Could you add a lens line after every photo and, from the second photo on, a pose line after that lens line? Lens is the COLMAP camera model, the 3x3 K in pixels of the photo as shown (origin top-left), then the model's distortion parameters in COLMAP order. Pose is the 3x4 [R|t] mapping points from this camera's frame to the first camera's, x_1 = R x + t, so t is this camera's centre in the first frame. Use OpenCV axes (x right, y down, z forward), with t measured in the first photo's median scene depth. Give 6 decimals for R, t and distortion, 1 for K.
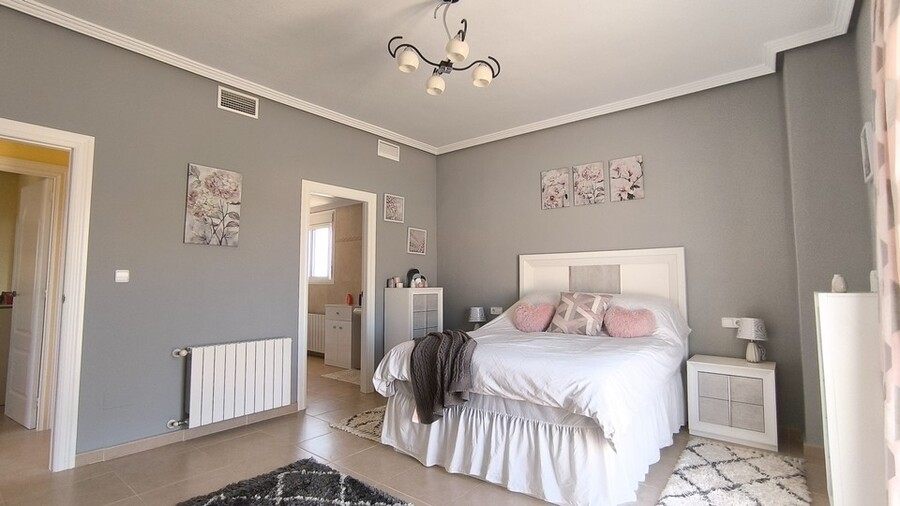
lens RADIAL K [[422.9, 0, 452.9], [0, 422.9, 252.0], [0, 0, 1]] dist [-0.039592, 0.026436]
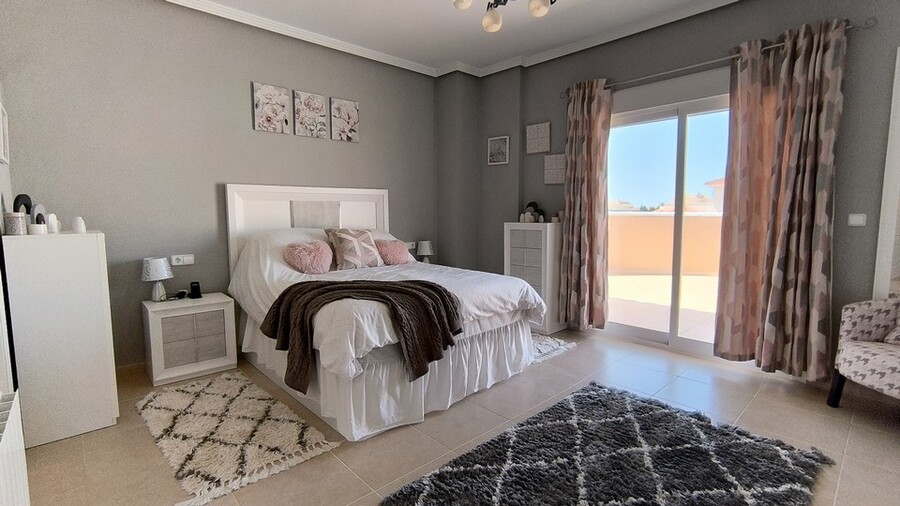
lens RADIAL K [[406.8, 0, 461.5], [0, 406.8, 251.6], [0, 0, 1]] dist [-0.039656, 0.023321]
pose [[0.163832, -0.092153, 0.982175, -0.574666], [-0.066627, 0.992320, 0.104218, 0.027938], [-0.984236, -0.082514, 0.156434, 0.525646]]
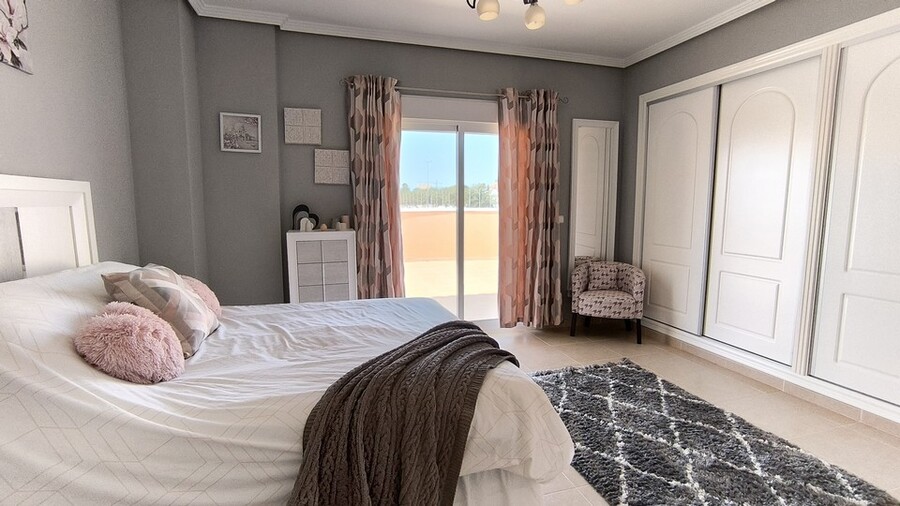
lens RADIAL K [[422.9, 0, 452.9], [0, 422.9, 252.0], [0, 0, 1]] dist [-0.039592, 0.026436]
pose [[-0.796871, -0.063640, 0.600789, -0.254480], [-0.036763, 0.997702, 0.056922, 0.034583], [-0.603030, 0.023273, -0.797379, 1.078040]]
